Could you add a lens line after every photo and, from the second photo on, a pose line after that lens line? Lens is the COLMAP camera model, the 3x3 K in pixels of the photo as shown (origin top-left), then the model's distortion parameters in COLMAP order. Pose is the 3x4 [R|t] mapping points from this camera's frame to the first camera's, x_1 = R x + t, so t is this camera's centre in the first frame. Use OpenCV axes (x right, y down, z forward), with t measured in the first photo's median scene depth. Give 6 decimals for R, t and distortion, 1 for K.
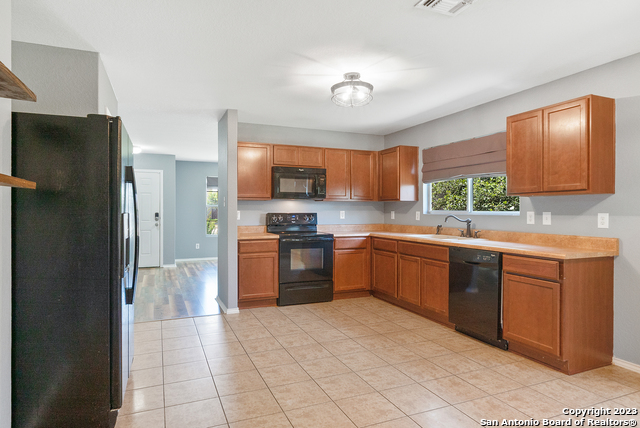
lens RADIAL K [[364.2, 0, 321.0], [0, 364.2, 211.9], [0, 0, 1]] dist [0.015363, -0.004466]
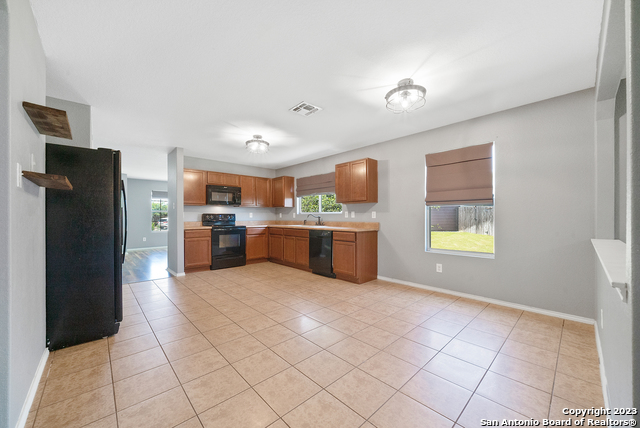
lens RADIAL K [[233.6, 0, 313.7], [0, 233.6, 217.3], [0, 0, 1]] dist [0.002568, 0.000523]
pose [[0.945569, -0.004794, 0.325387, -0.024570], [0.005362, 0.999985, -0.000847, 0.026895], [-0.325378, 0.002546, 0.945580, -0.155327]]
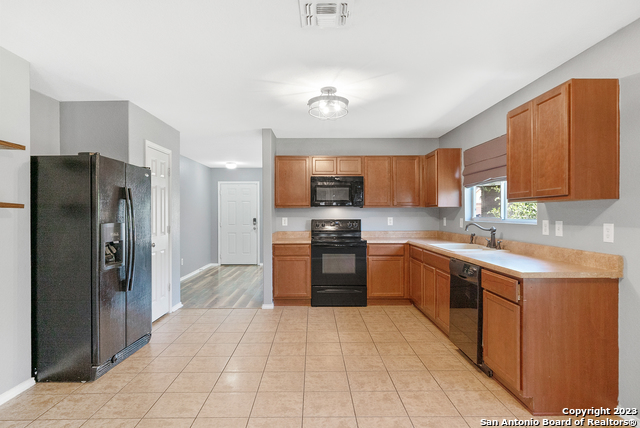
lens RADIAL K [[364.2, 0, 325.5], [0, 364.2, 213.8], [0, 0, 1]] dist [0.015363, -0.004466]
pose [[0.927901, -0.003571, -0.372811, 0.354782], [0.002446, 0.999991, -0.003492, -0.011856], [0.372820, 0.002328, 0.927901, 0.021949]]
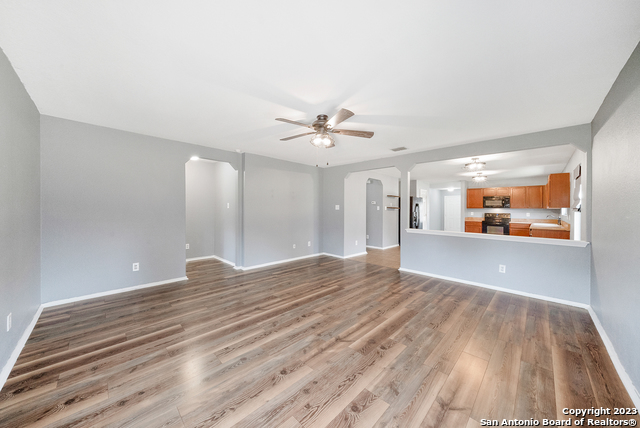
lens RADIAL K [[222.5, 0, 322.3], [0, 222.5, 210.1], [0, 0, 1]] dist [-0.003663, -0.000236]
pose [[0.397969, 0.003823, -0.917391, 1.079629], [-0.013058, 0.999914, -0.001498, -0.001240], [0.917306, 0.012576, 0.397984, -0.931528]]
